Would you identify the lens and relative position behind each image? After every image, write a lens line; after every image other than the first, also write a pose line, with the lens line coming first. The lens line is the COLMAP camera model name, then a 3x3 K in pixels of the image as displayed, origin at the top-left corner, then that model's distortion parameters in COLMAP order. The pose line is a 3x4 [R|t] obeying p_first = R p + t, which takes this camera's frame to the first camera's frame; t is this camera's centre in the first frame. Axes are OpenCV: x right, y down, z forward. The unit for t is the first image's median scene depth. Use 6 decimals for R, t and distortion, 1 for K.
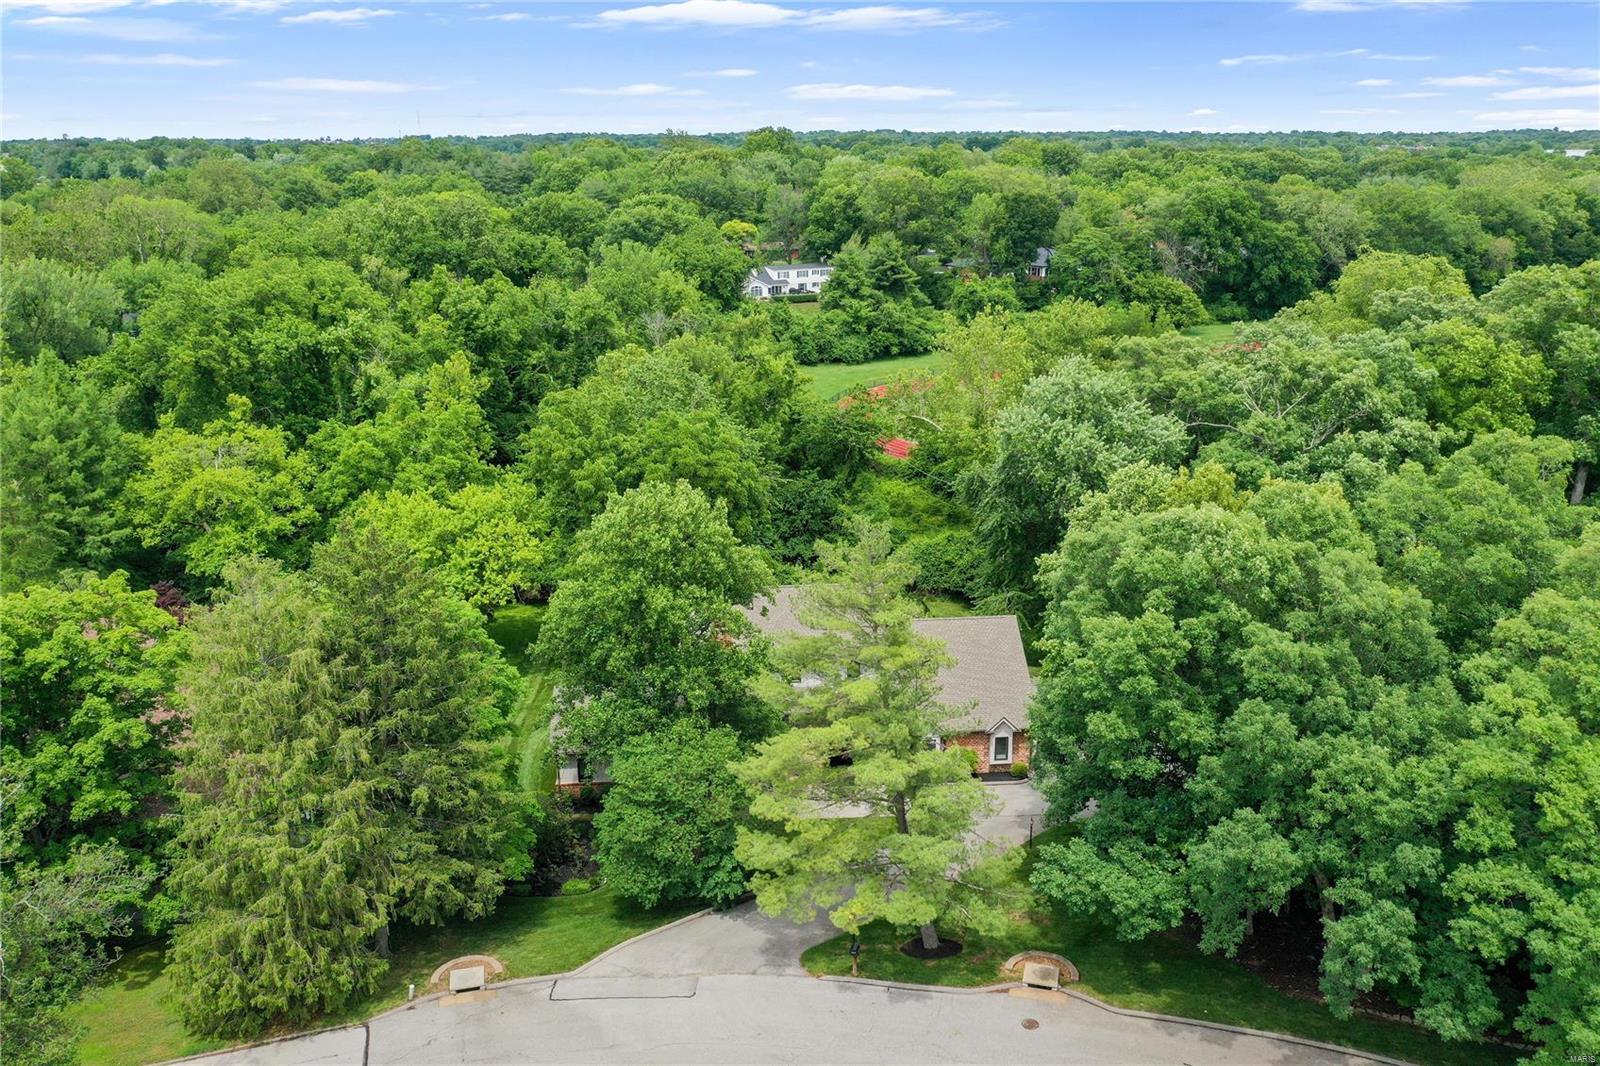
lens RADIAL K [[1252.6, 0, 794.0], [0, 1252.6, 533.7], [0, 0, 1]] dist [-0.012552, -0.006441]
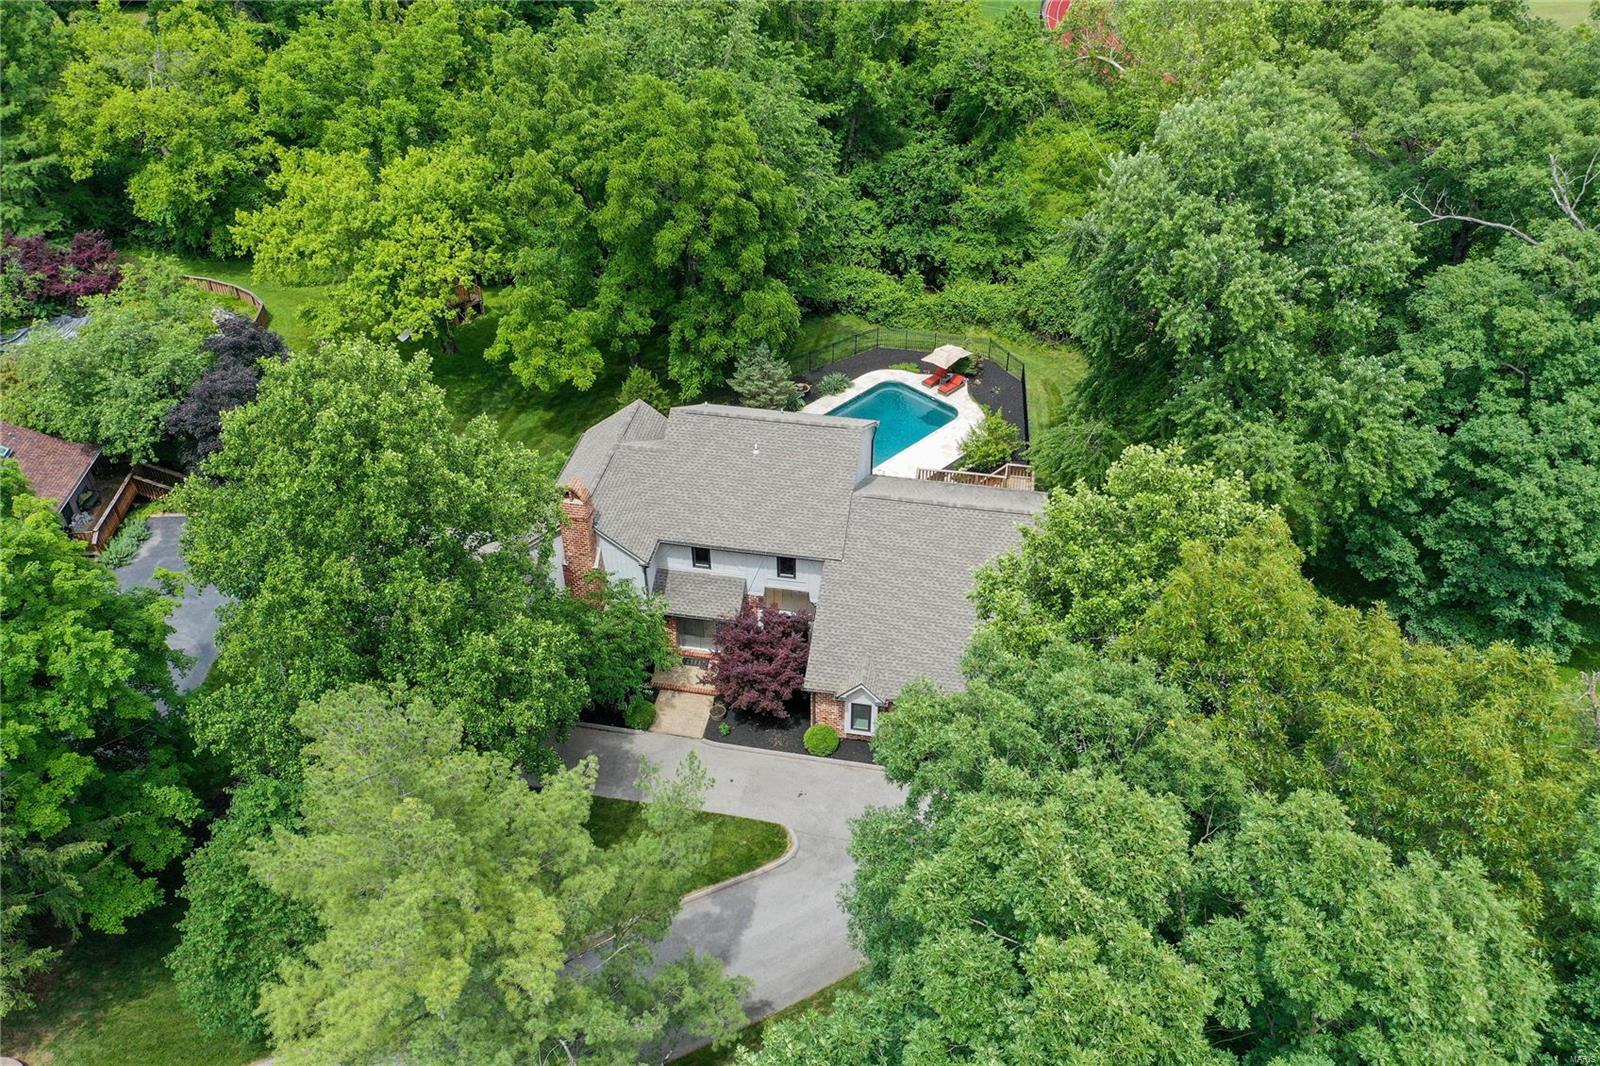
lens RADIAL K [[1252.6, 0, 803.9], [0, 1252.6, 532.7], [0, 0, 1]] dist [-0.012552, -0.006441]
pose [[0.970845, 0.153978, -0.183711, 0.144946], [-0.077254, 0.926496, 0.368289, -0.127798], [0.226916, -0.343359, 0.911380, 0.326575]]
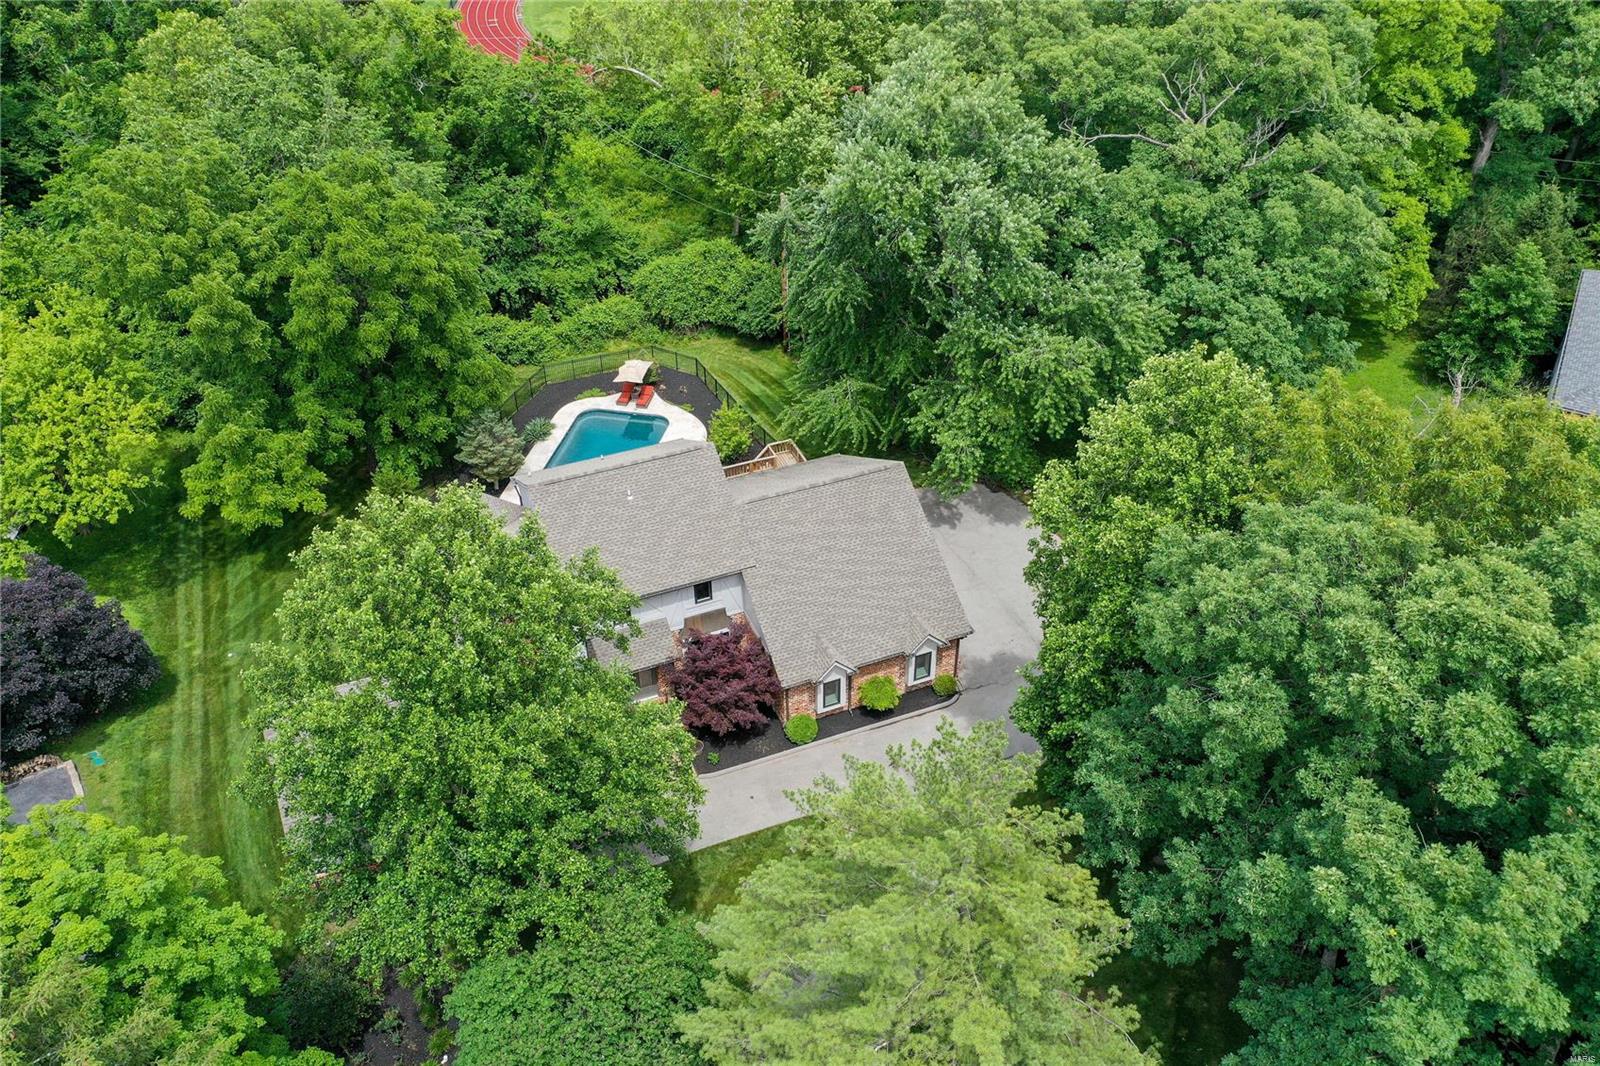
lens RADIAL K [[1252.6, 0, 801.3], [0, 1252.6, 526.3], [0, 0, 1]] dist [-0.012552, -0.006441]
pose [[0.946479, -0.193424, 0.258389, -0.061571], [0.089081, 0.925996, 0.366874, -0.144250], [-0.310230, -0.324221, 0.893666, 0.305335]]
